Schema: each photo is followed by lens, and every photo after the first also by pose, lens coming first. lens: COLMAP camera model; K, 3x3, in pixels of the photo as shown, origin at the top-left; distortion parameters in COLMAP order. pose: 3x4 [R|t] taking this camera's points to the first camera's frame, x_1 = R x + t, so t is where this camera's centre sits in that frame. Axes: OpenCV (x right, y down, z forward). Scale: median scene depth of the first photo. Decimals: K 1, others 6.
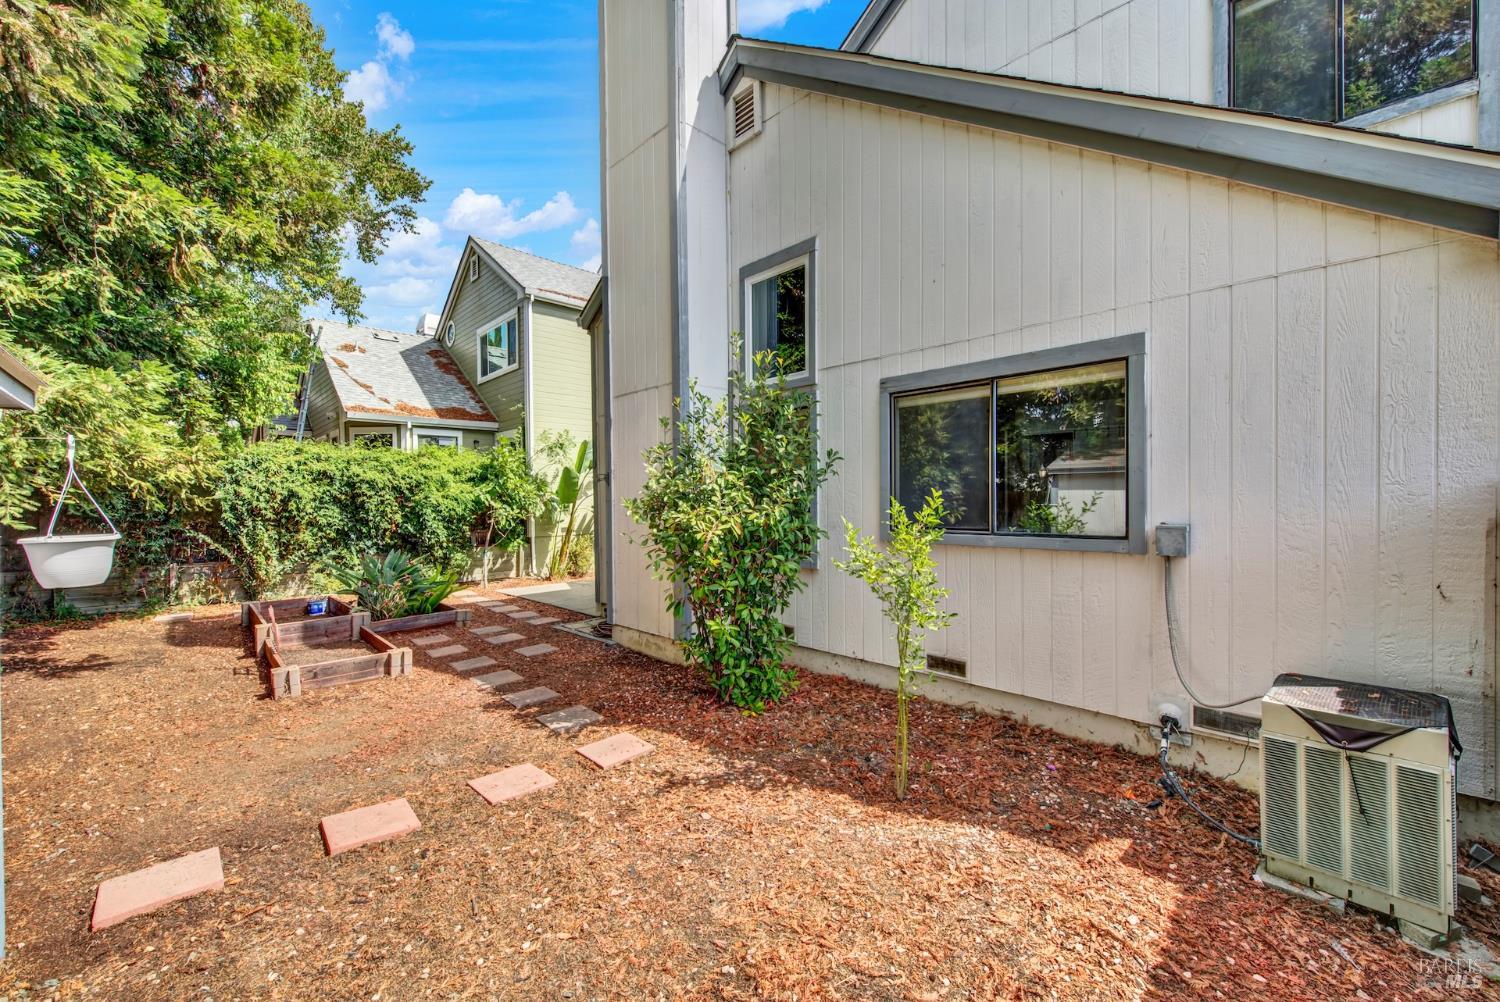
lens RADIAL K [[596.8, 0, 748.3], [0, 596.8, 506.0], [0, 0, 1]] dist [0.004672, -0.003636]
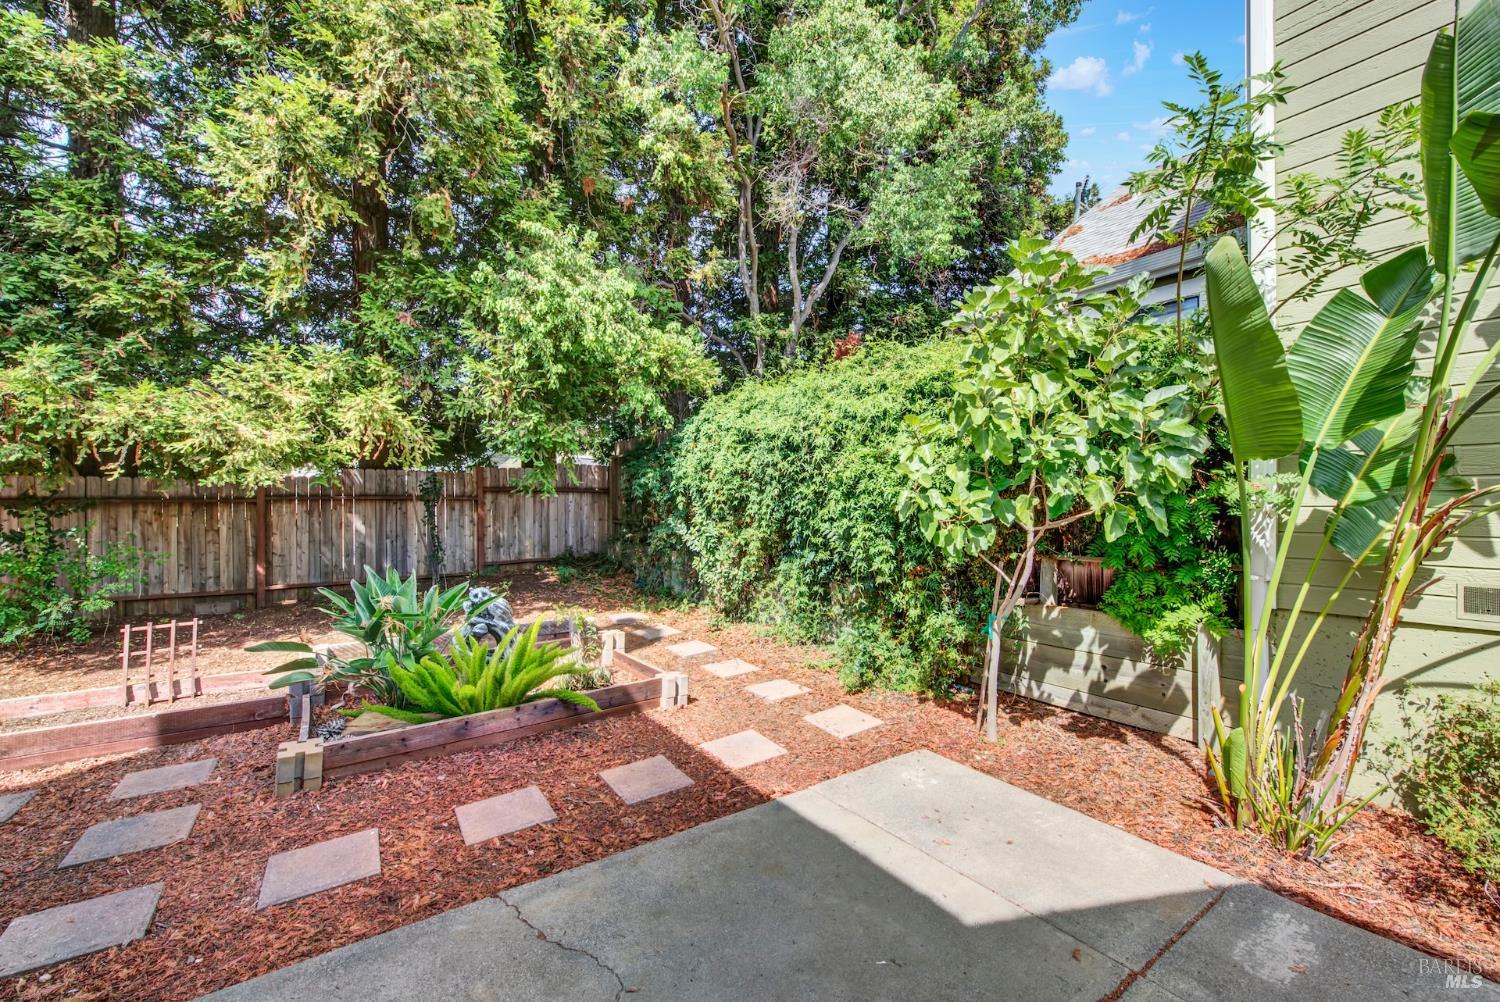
lens RADIAL K [[596.8, 0, 748.3], [0, 596.8, 506.0], [0, 0, 1]] dist [0.004672, -0.003636]
pose [[-0.154139, 0.014429, -0.987944, -0.134261], [-0.005033, 0.999869, 0.015388, 0.012505], [0.988036, 0.007344, -0.154046, 1.193189]]
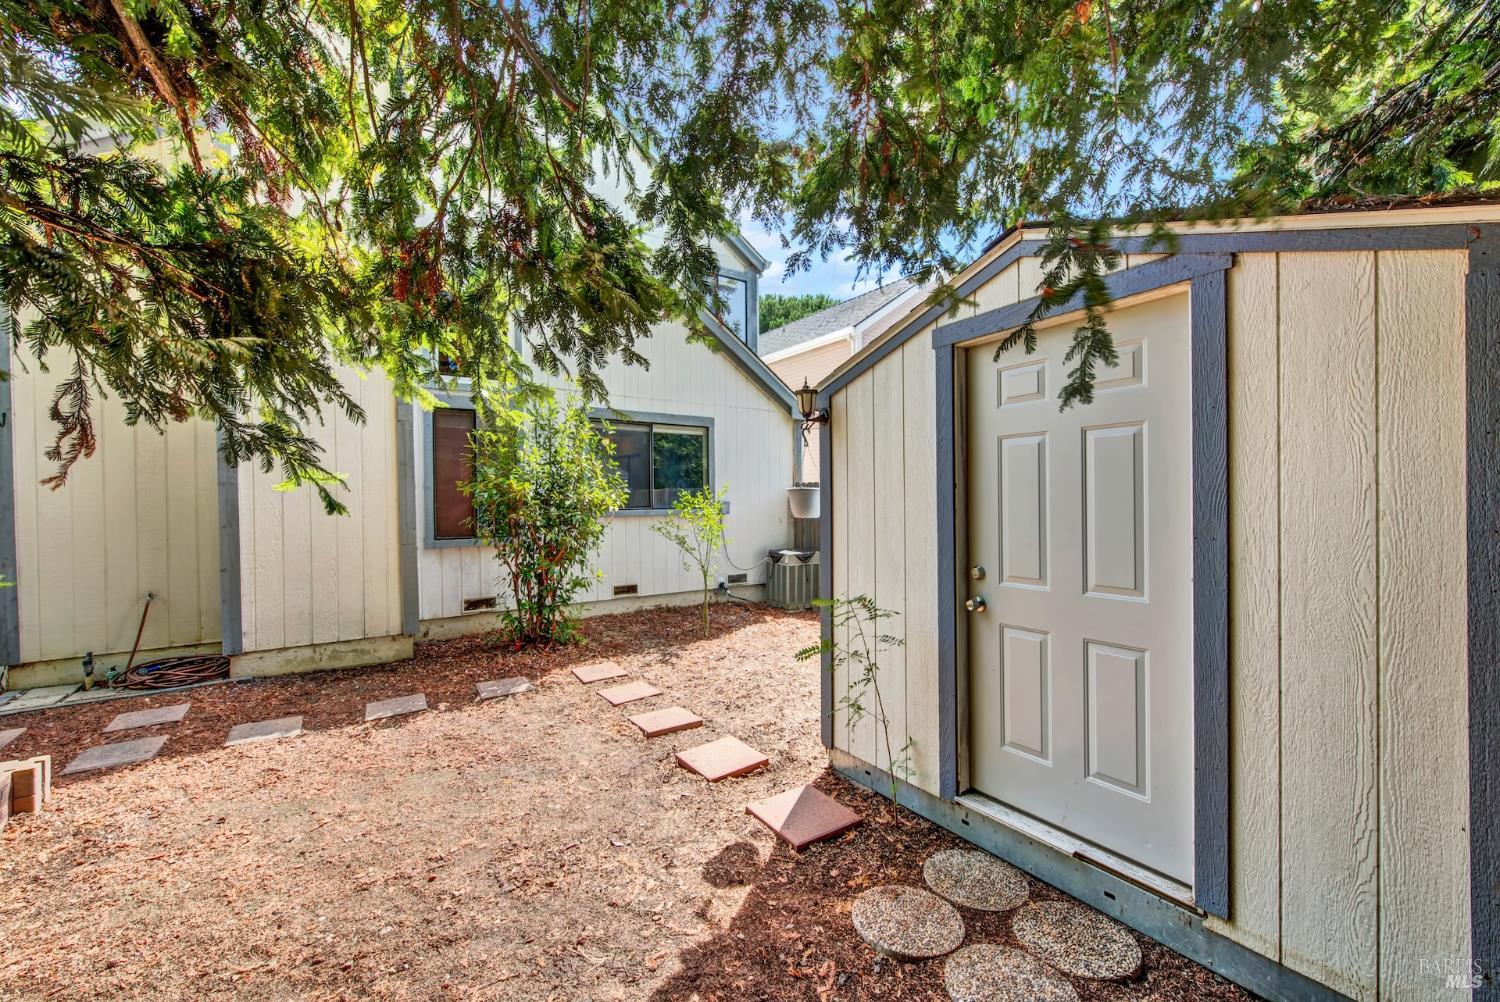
lens RADIAL K [[596.8, 0, 748.3], [0, 596.8, 506.0], [0, 0, 1]] dist [0.004672, -0.003636]
pose [[0.163687, 0.000402, 0.986512, -0.637433], [0.017114, 0.999848, -0.003247, 0.023596], [-0.986364, 0.017415, 0.163655, 0.200768]]
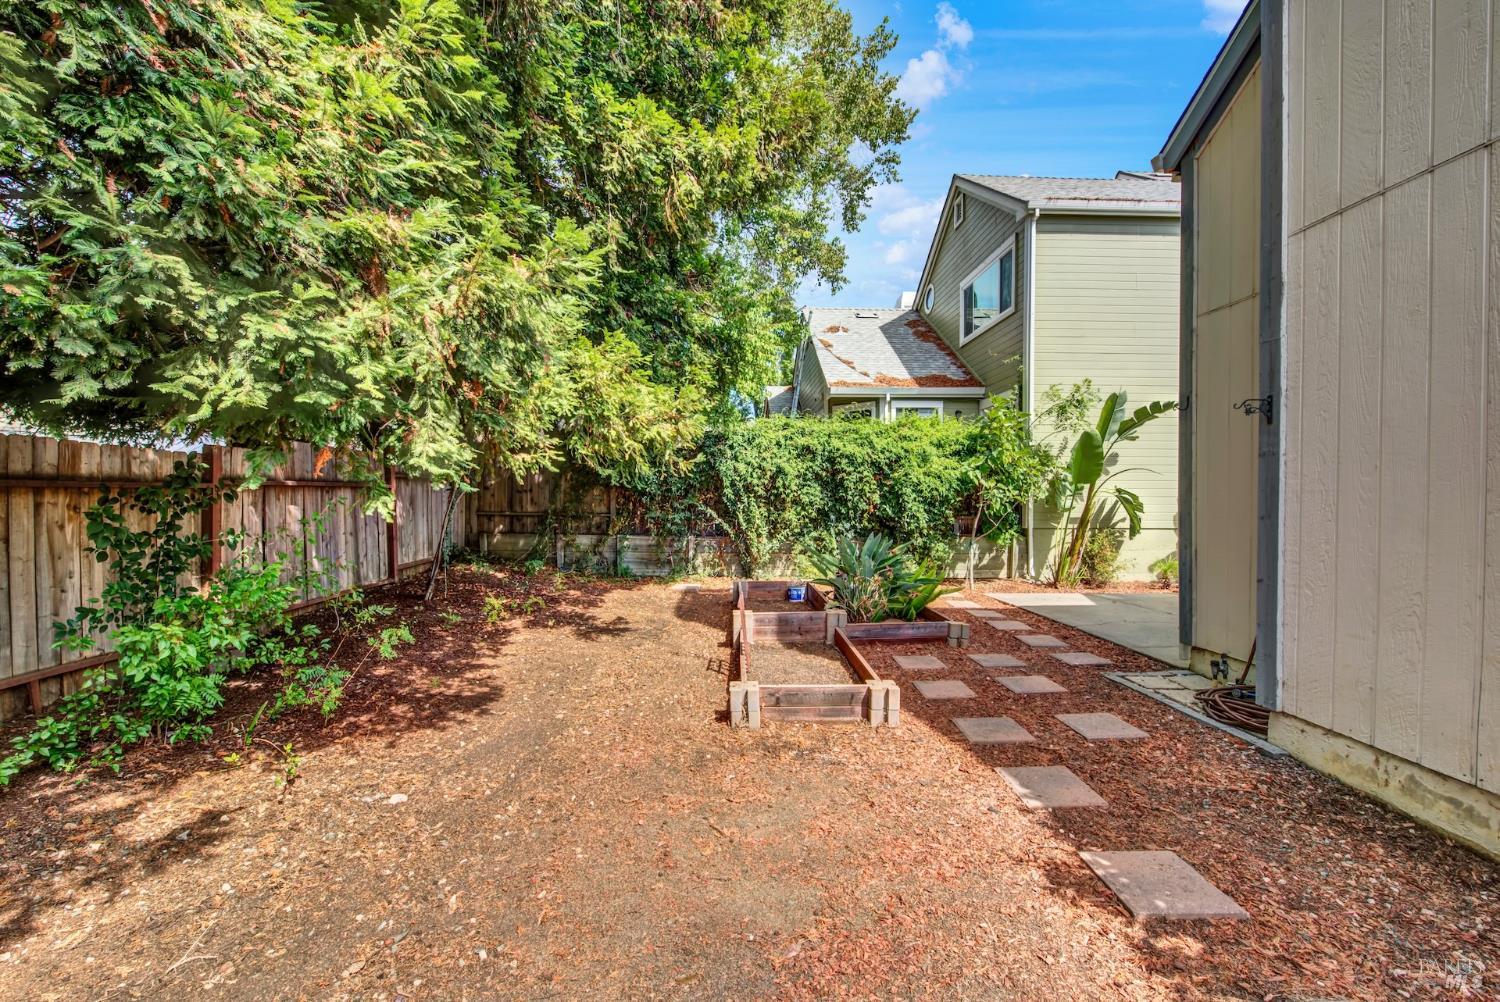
lens RADIAL K [[596.8, 0, 748.3], [0, 596.8, 506.0], [0, 0, 1]] dist [0.004672, -0.003636]
pose [[0.743109, 0.021525, -0.668824, -0.168990], [-0.014816, 0.999767, 0.015714, 0.024346], [0.669007, -0.001768, 0.743254, 0.270550]]
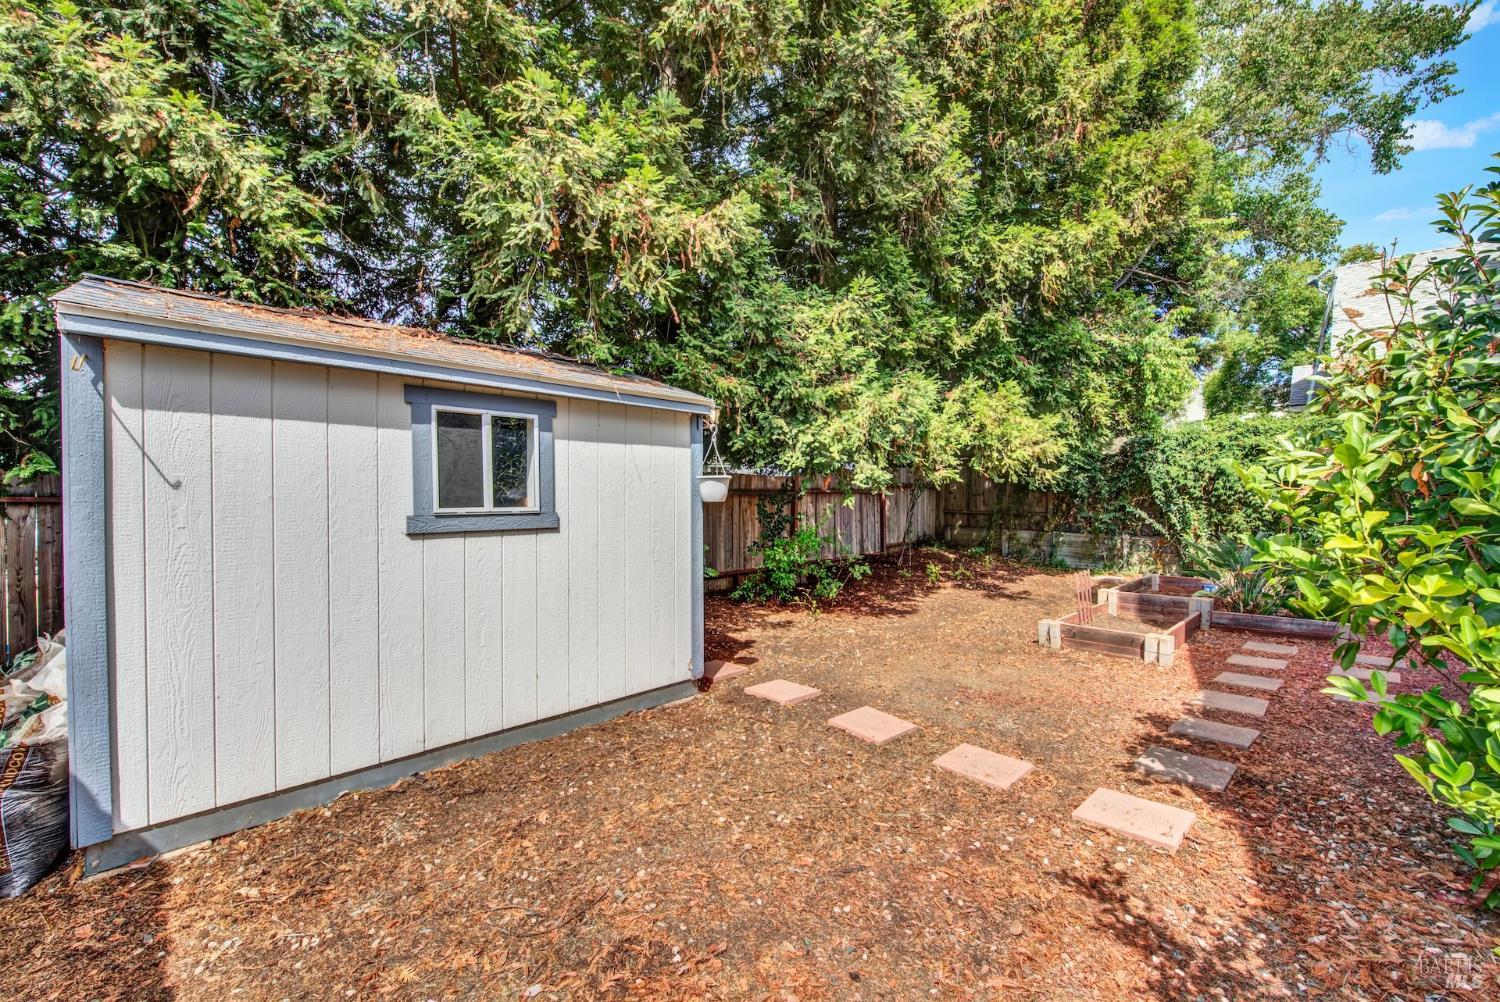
lens RADIAL K [[596.8, 0, 748.3], [0, 596.8, 506.0], [0, 0, 1]] dist [0.004672, -0.003636]
pose [[0.017944, 0.020115, -0.999637, 0.186161], [-0.009833, 0.999753, 0.019941, 0.024308], [0.999791, 0.009472, 0.018137, 0.244481]]
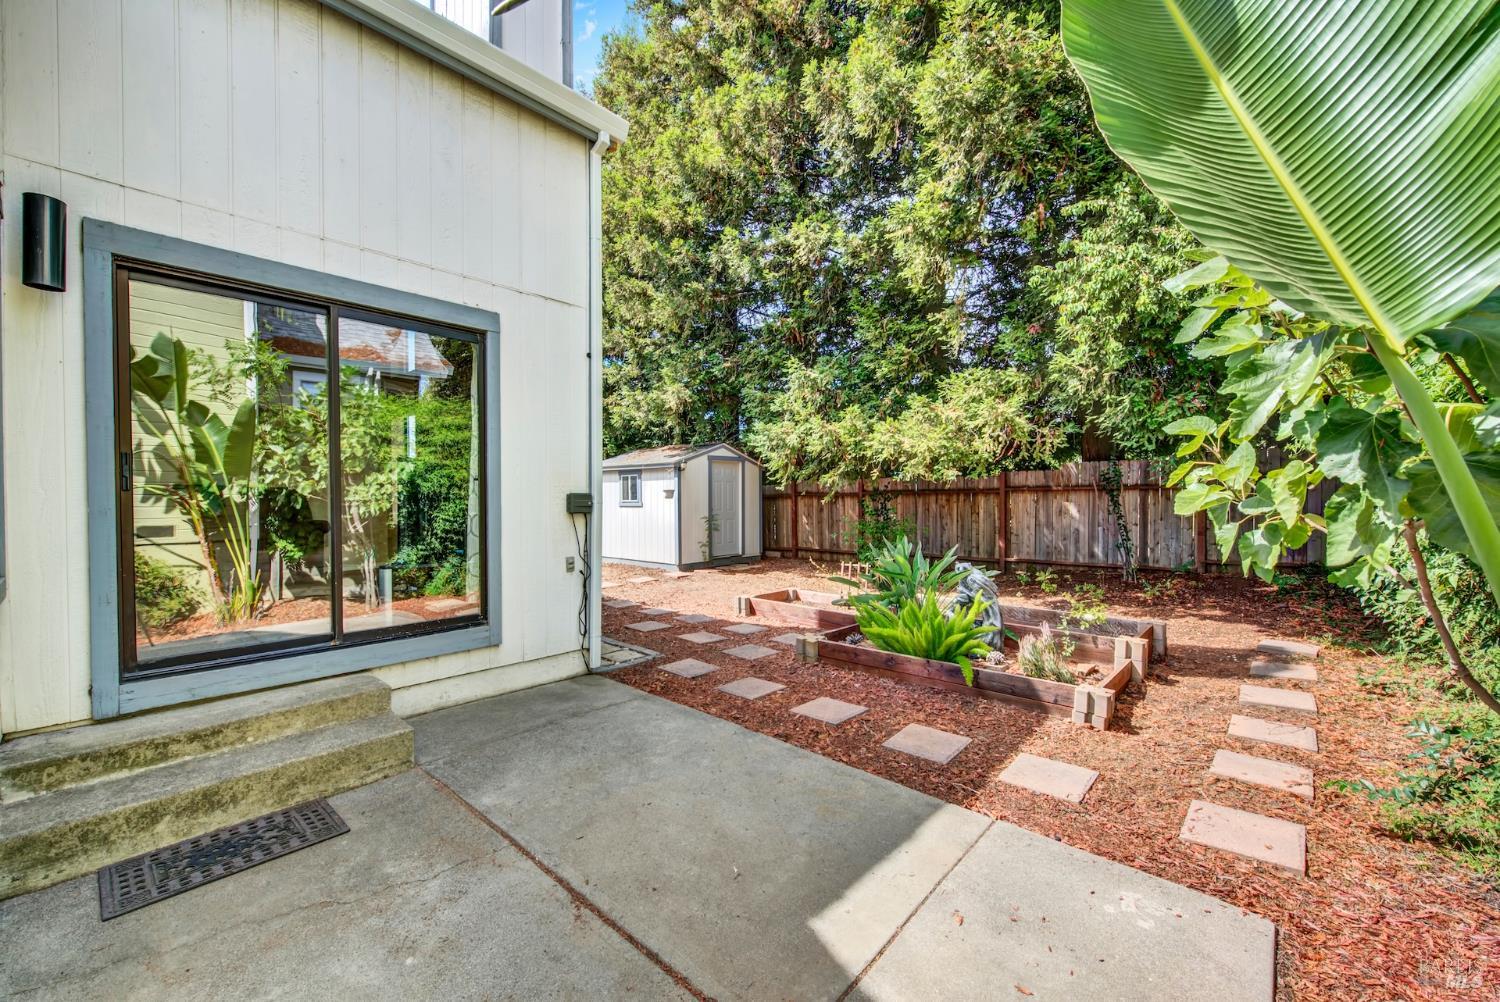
lens RADIAL K [[596.8, 0, 748.3], [0, 596.8, 506.0], [0, 0, 1]] dist [0.004672, -0.003636]
pose [[-0.997267, 0.012275, -0.072851, -0.328917], [0.010529, 0.999649, 0.024301, 0.017330], [0.073123, 0.023467, -0.997047, 1.447089]]
